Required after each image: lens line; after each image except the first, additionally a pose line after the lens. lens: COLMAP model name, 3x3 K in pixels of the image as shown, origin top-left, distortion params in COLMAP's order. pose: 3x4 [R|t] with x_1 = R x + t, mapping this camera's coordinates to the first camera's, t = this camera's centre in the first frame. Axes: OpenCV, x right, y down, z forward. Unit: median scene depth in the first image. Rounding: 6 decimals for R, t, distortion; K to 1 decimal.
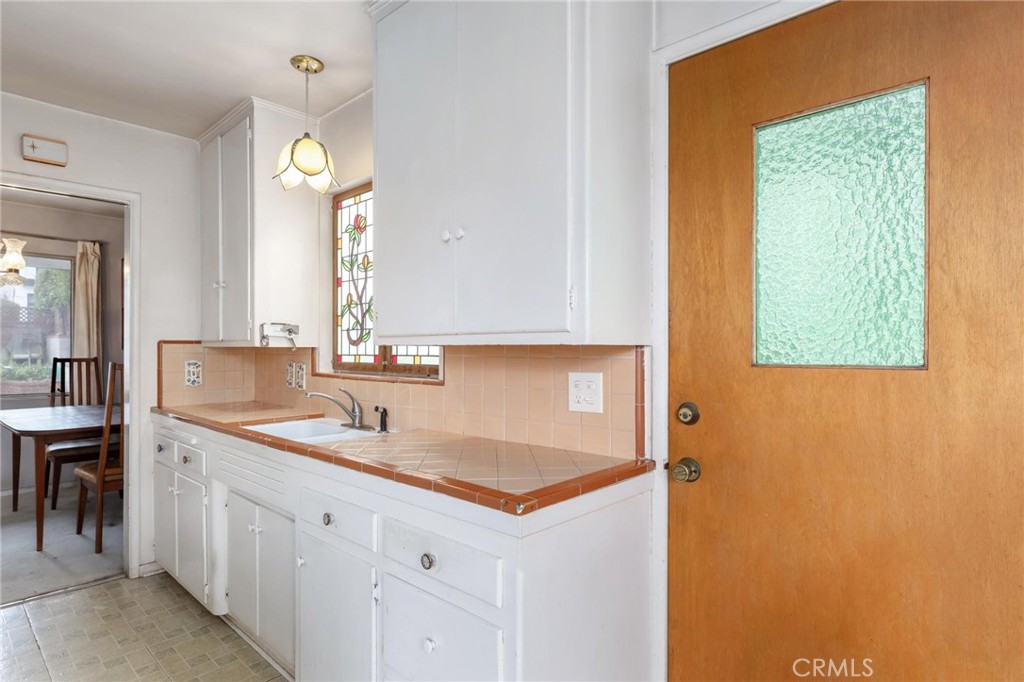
lens RADIAL K [[553.1, 0, 510.9], [0, 553.1, 353.8], [0, 0, 1]] dist [0.008059, -0.001411]
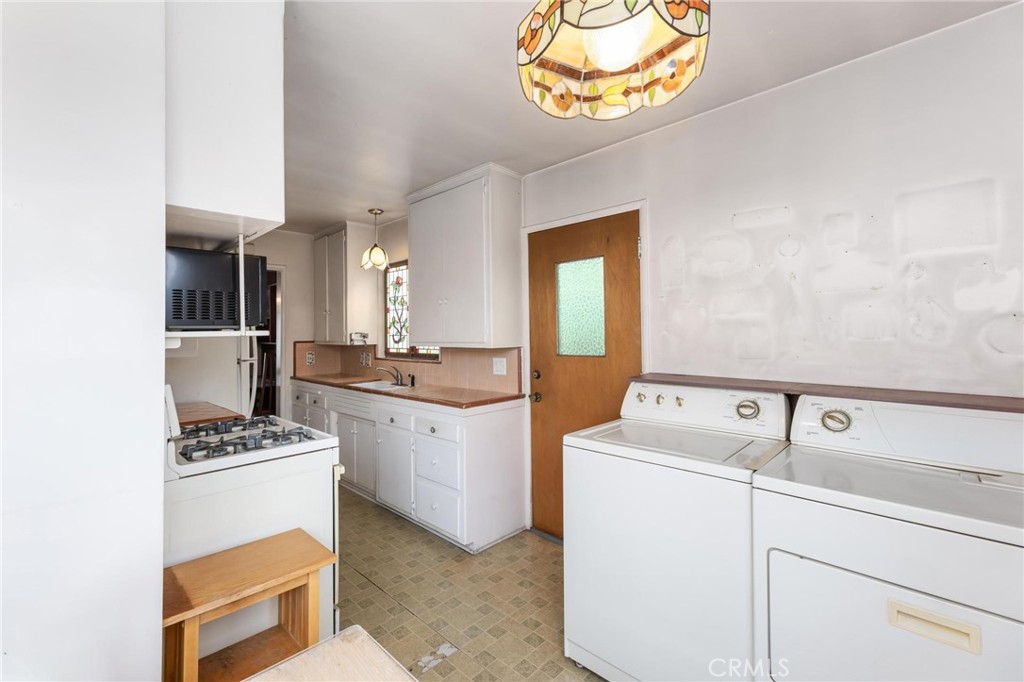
lens RADIAL K [[431.0, 0, 480.7], [0, 431.0, 323.5], [0, 0, 1]] dist [0.002846, 0.000515]
pose [[0.998724, -0.013723, -0.048607, 0.104505], [0.012071, 0.999345, -0.034109, -0.036384], [0.049043, 0.033479, 0.998235, -0.600846]]
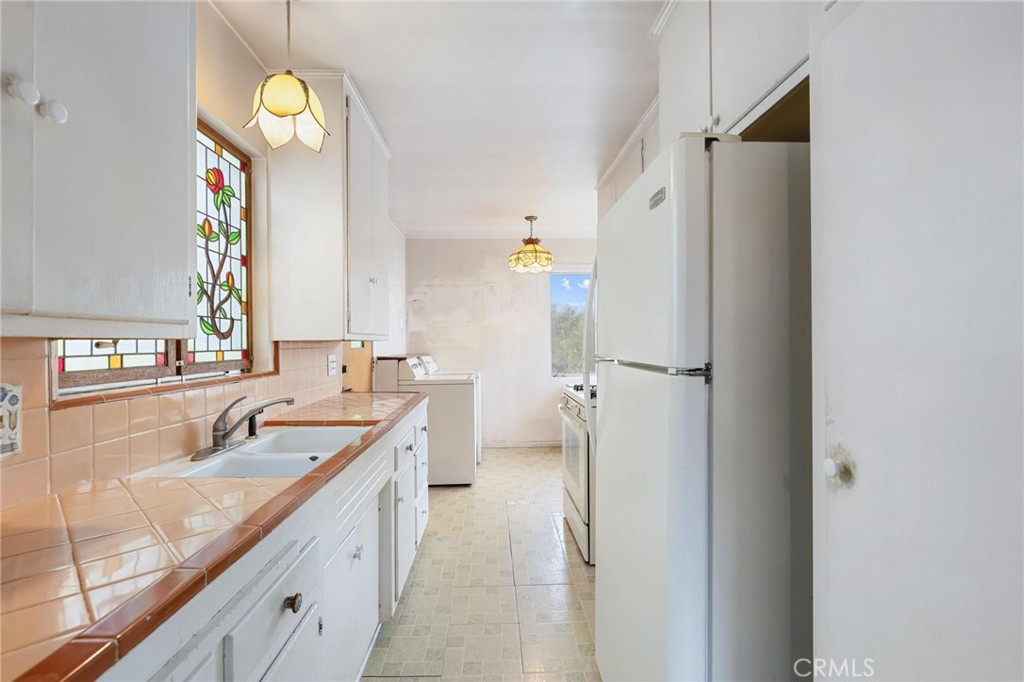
lens RADIAL K [[461.9, 0, 511.4], [0, 461.9, 337.2], [0, 0, 1]] dist [0.000044, -0.000166]
pose [[-0.711036, 0.018846, 0.702903, -1.010847], [0.024725, 0.999693, -0.001792, -0.005575], [-0.702721, 0.016105, -0.711284, 1.169592]]
